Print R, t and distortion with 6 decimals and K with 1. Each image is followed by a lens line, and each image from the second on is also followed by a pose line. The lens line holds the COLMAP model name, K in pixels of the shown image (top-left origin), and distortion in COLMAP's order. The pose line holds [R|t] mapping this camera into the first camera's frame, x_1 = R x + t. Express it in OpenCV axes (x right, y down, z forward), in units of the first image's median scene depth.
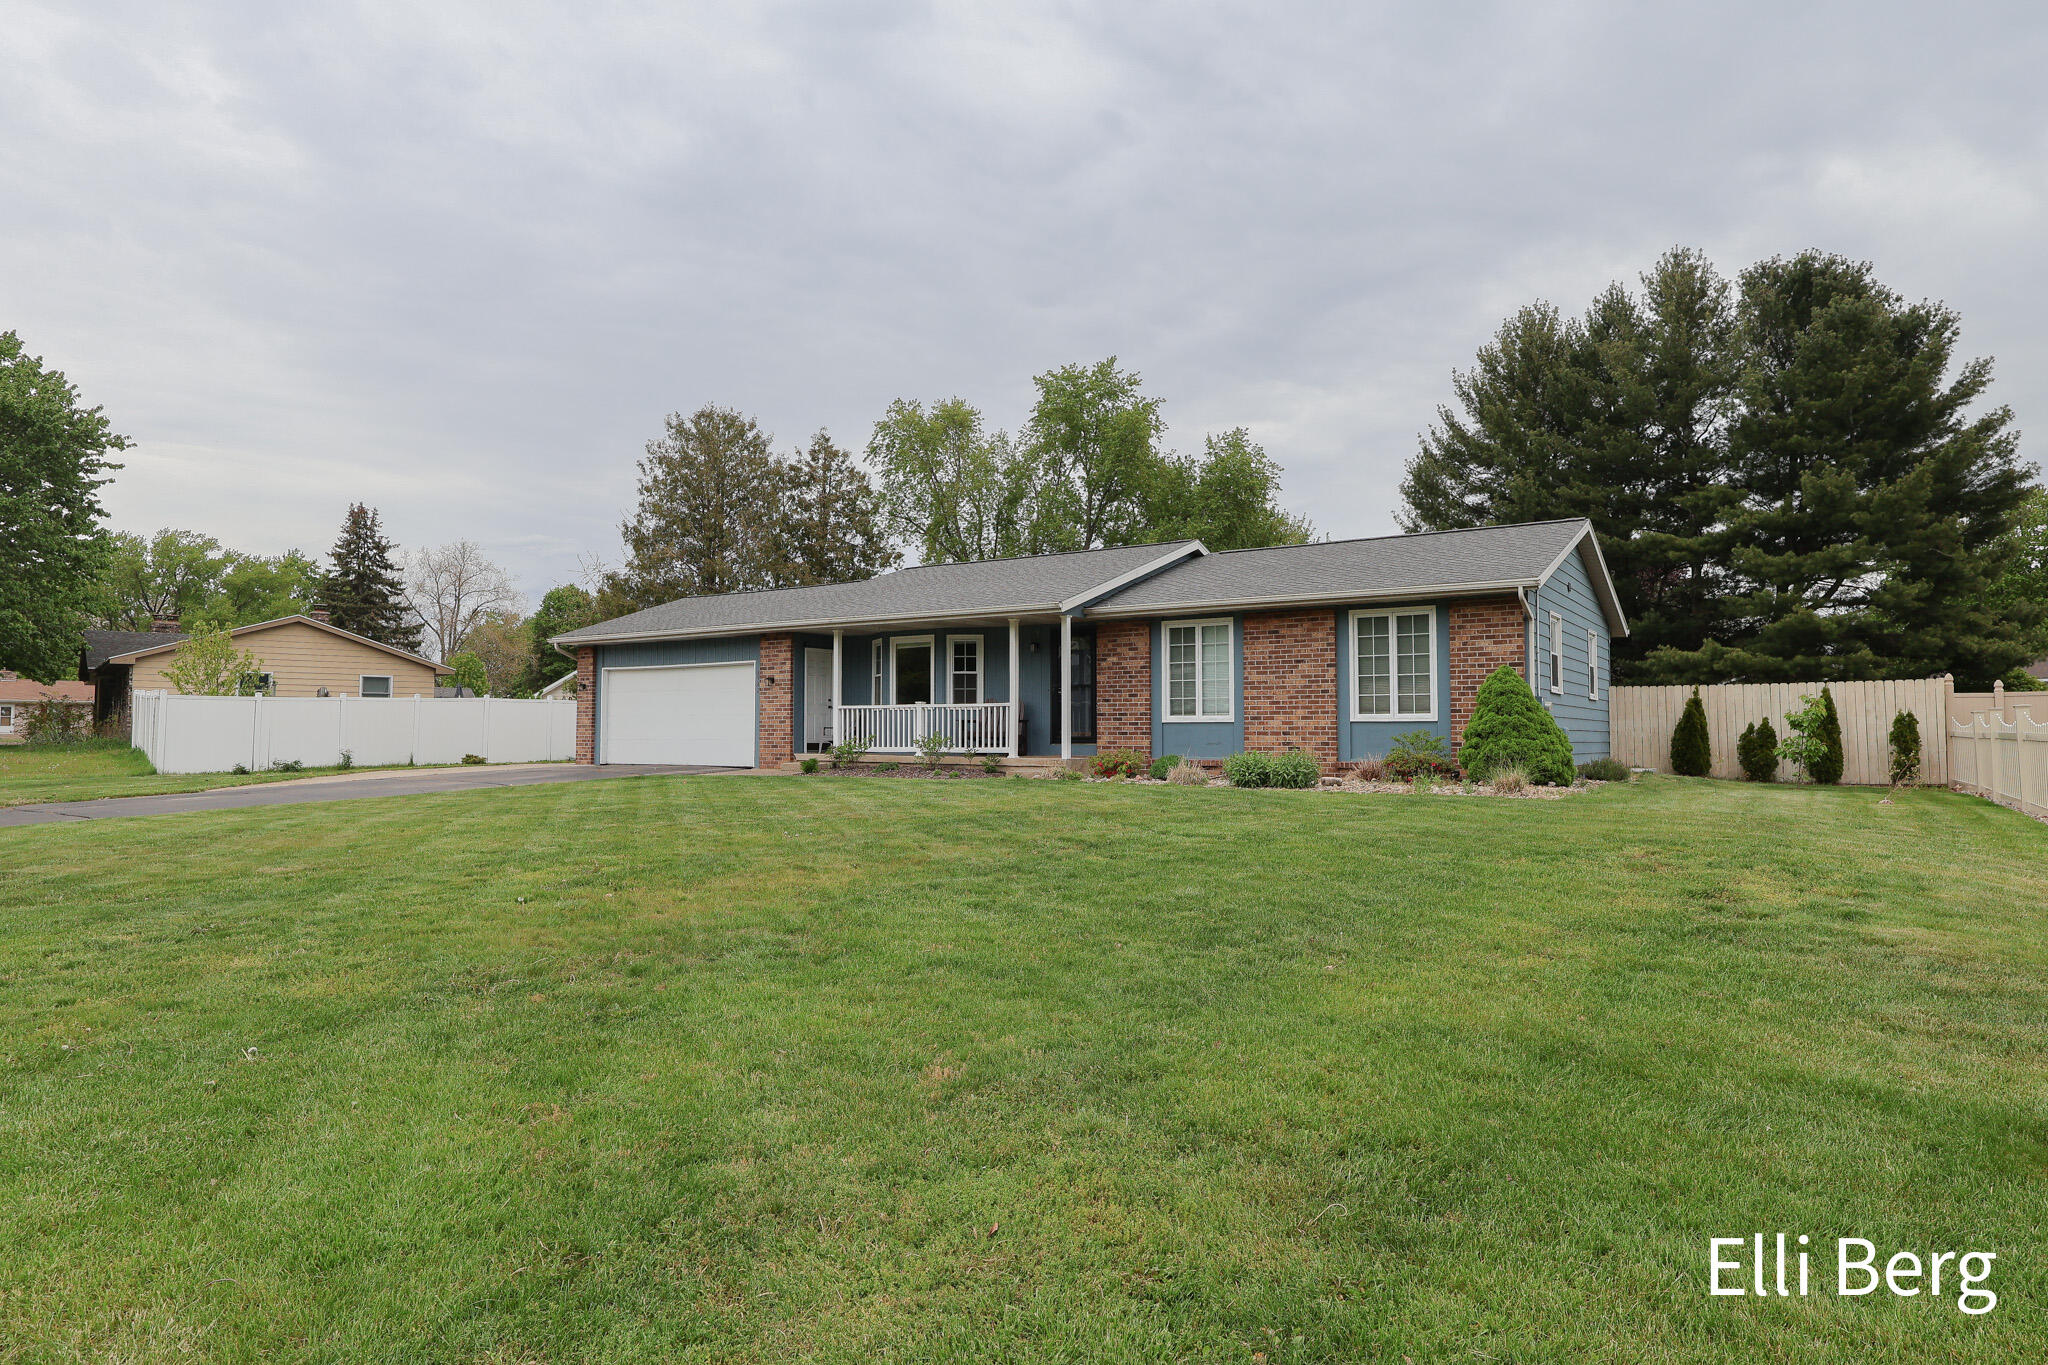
lens RADIAL K [[1168.0, 0, 1032.0], [0, 1168.0, 685.0], [0, 0, 1]] dist [0.002461, 0.000143]
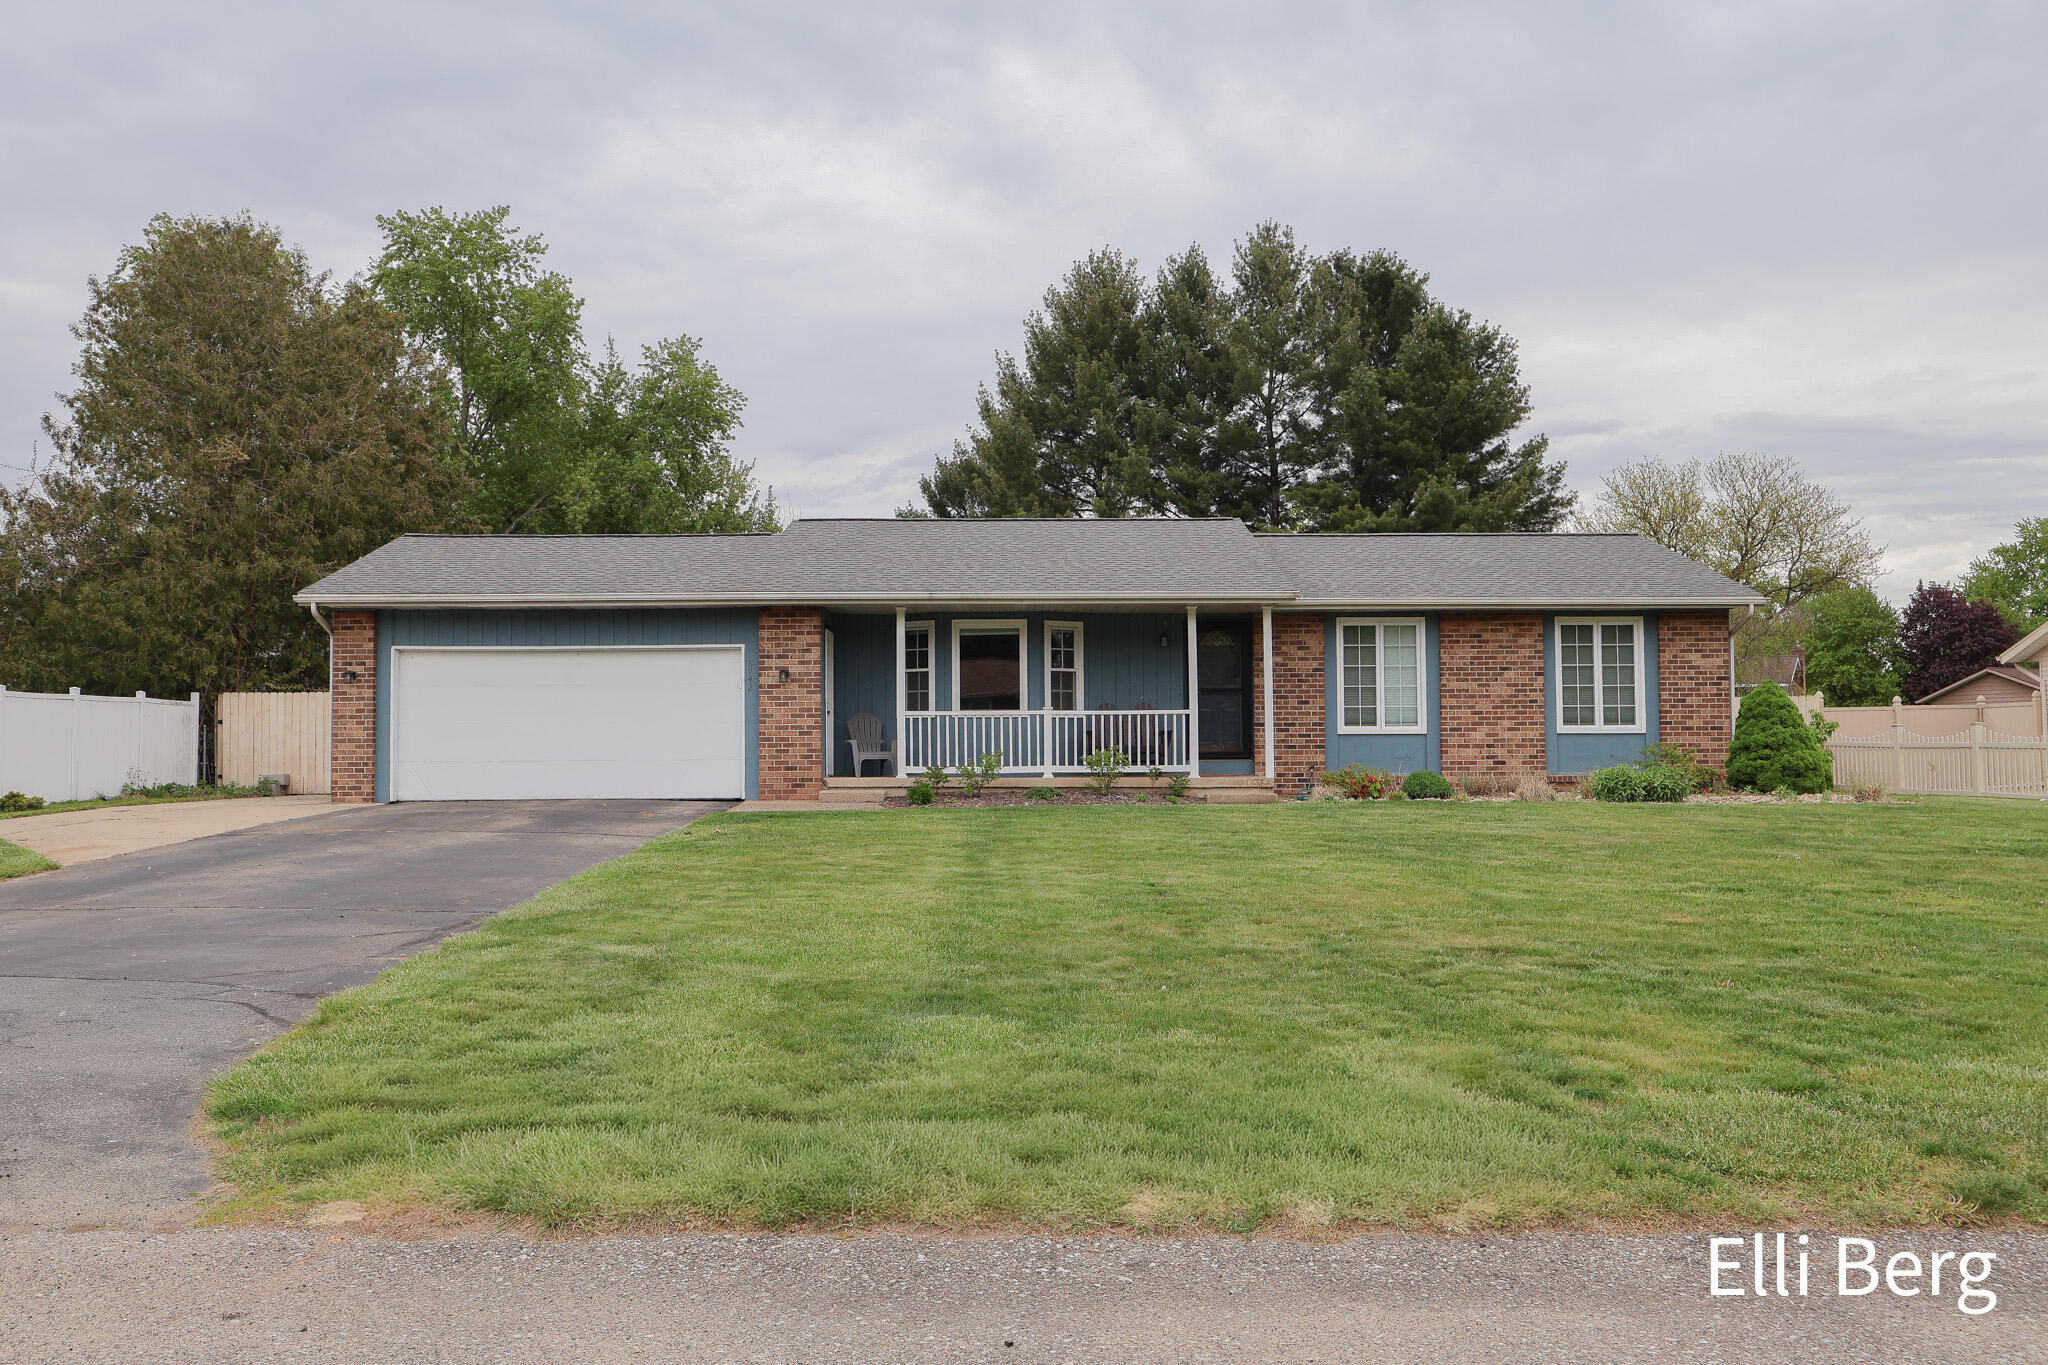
lens RADIAL K [[1590.7, 0, 1024.0], [0, 1590.7, 682.5], [0, 0, 1]] dist [0.002253, 0.009412]
pose [[0.828339, 0.018044, 0.559937, -0.694185], [-0.018073, 0.999822, -0.005484, 0.004038], [-0.559936, -0.005577, 0.828517, 0.141263]]
